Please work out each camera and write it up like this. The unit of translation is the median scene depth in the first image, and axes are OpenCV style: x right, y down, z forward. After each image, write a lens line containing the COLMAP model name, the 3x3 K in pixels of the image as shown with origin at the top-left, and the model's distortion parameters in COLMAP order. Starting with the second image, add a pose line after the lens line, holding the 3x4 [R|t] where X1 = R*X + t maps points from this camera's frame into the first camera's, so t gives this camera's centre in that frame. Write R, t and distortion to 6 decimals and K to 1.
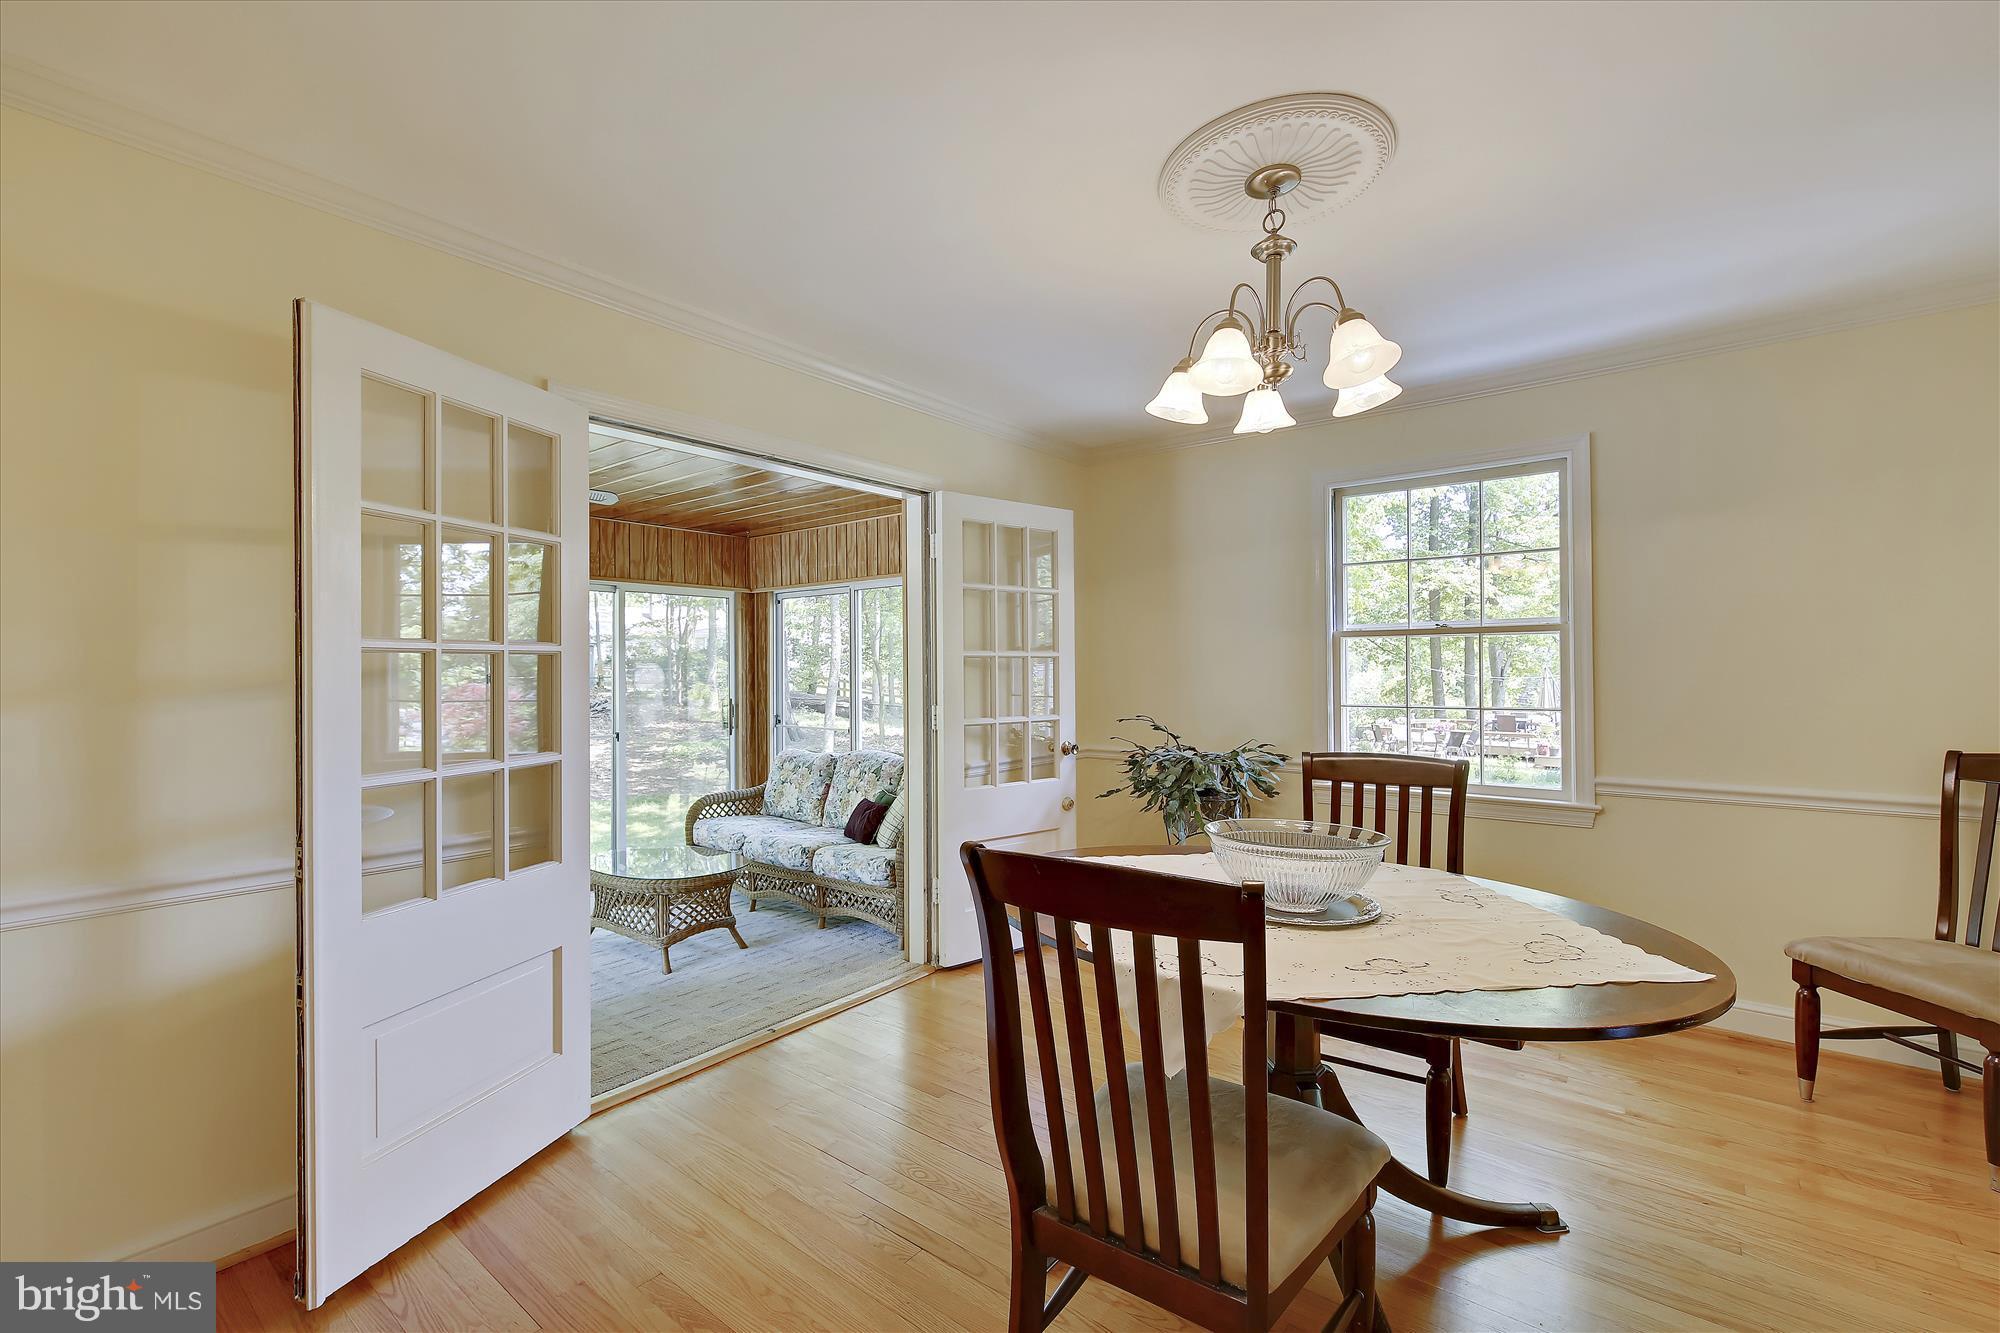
lens RADIAL K [[855.2, 0, 1000.0], [0, 855.2, 666.5], [0, 0, 1]] dist [-0.000119, -0.000154]
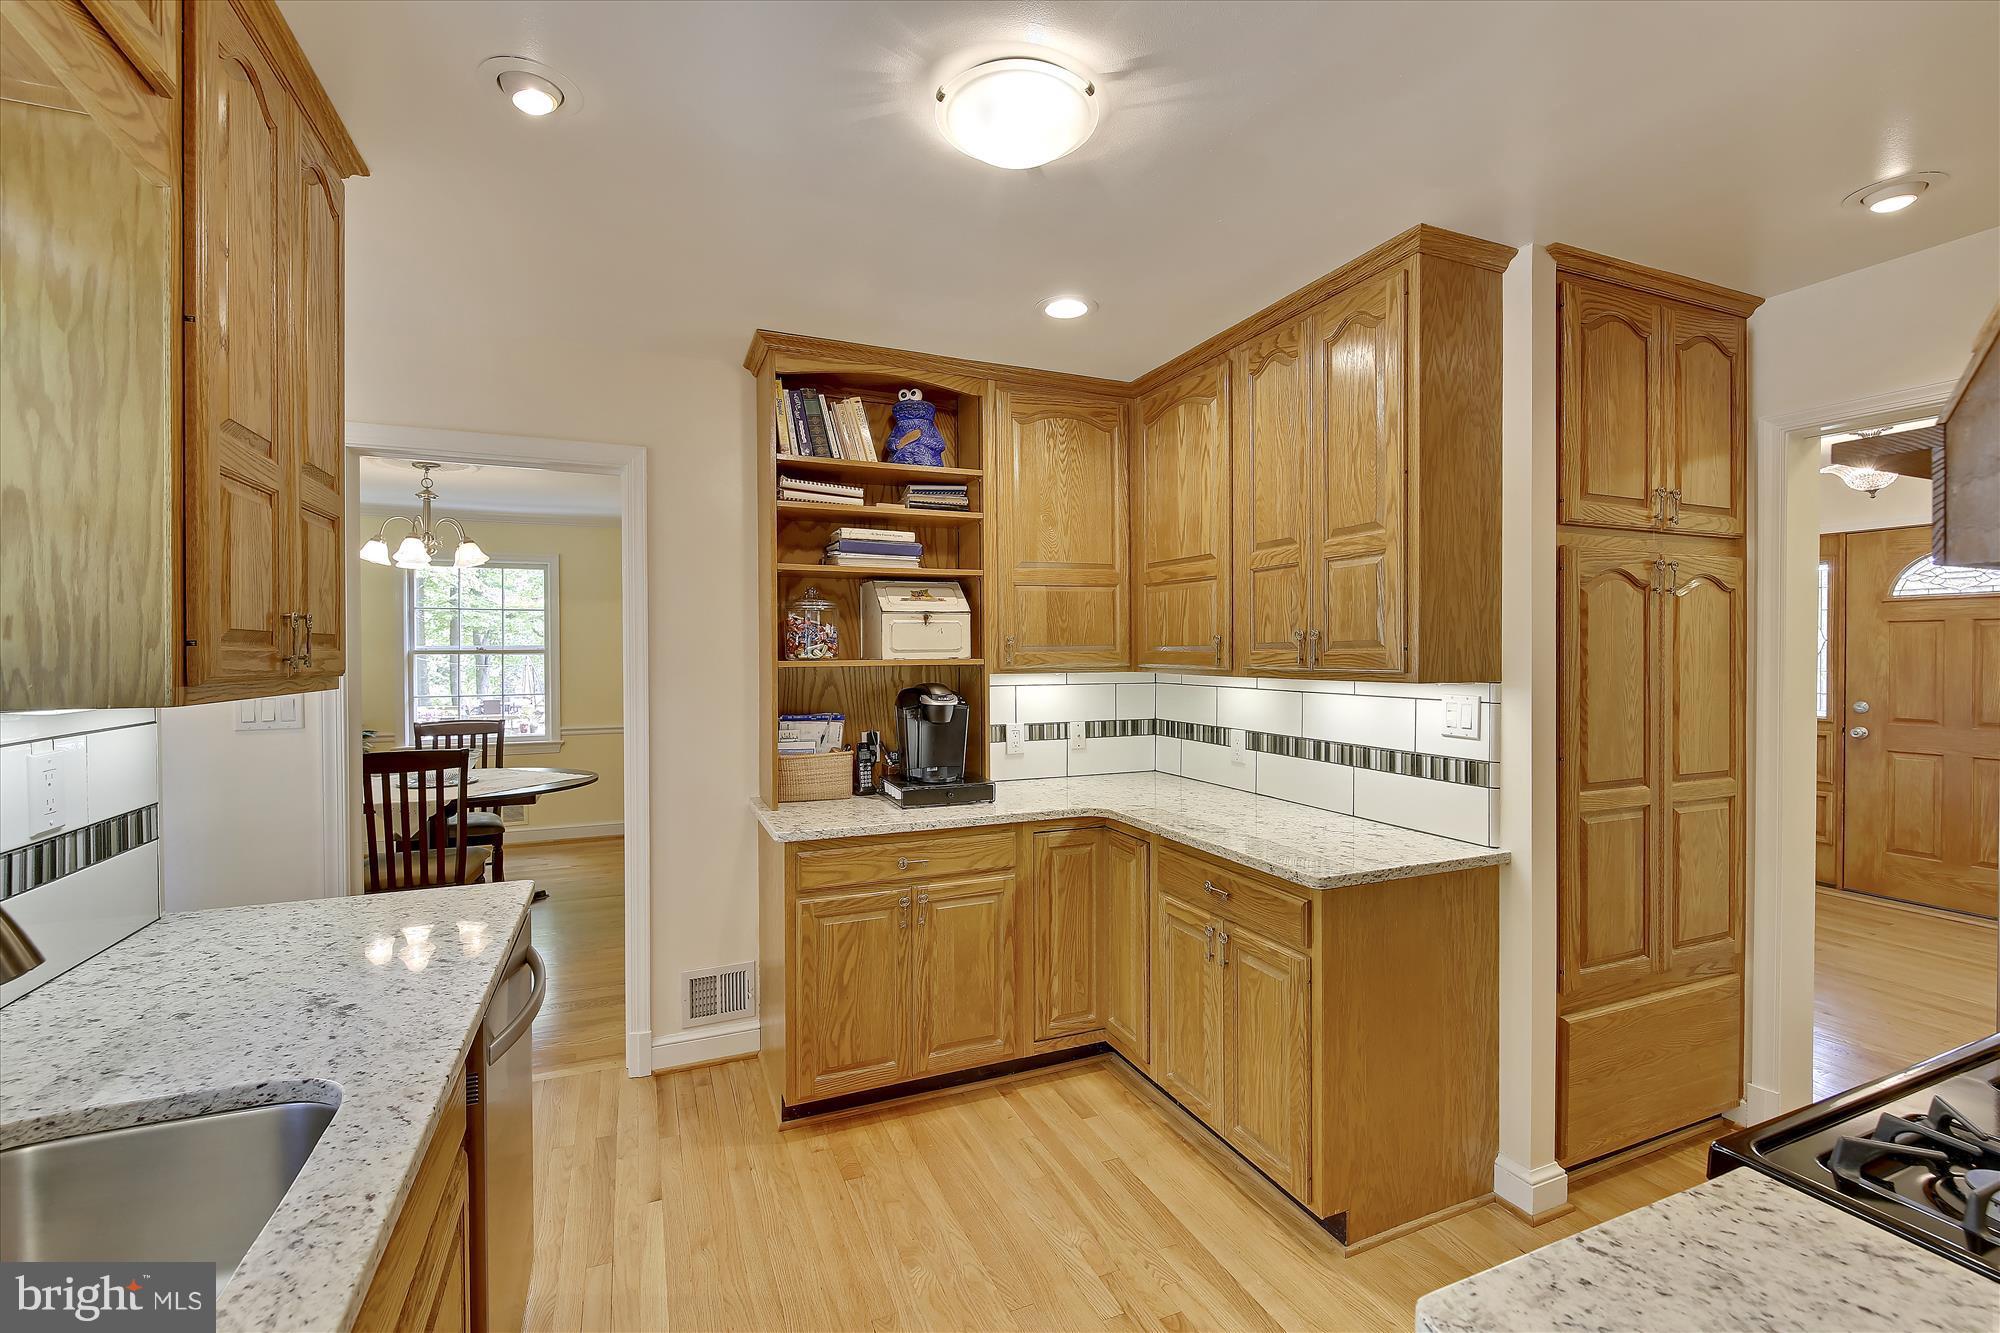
lens RADIAL K [[867.5, 0, 1002.0], [0, 867.5, 655.0], [0, 0, 1]] dist [-0.000205, -0.000225]
pose [[0.477880, 0.004953, 0.878411, -0.565473], [-0.007752, 0.999969, -0.001421, -0.042524], [-0.878391, -0.006131, 0.477903, -0.833659]]
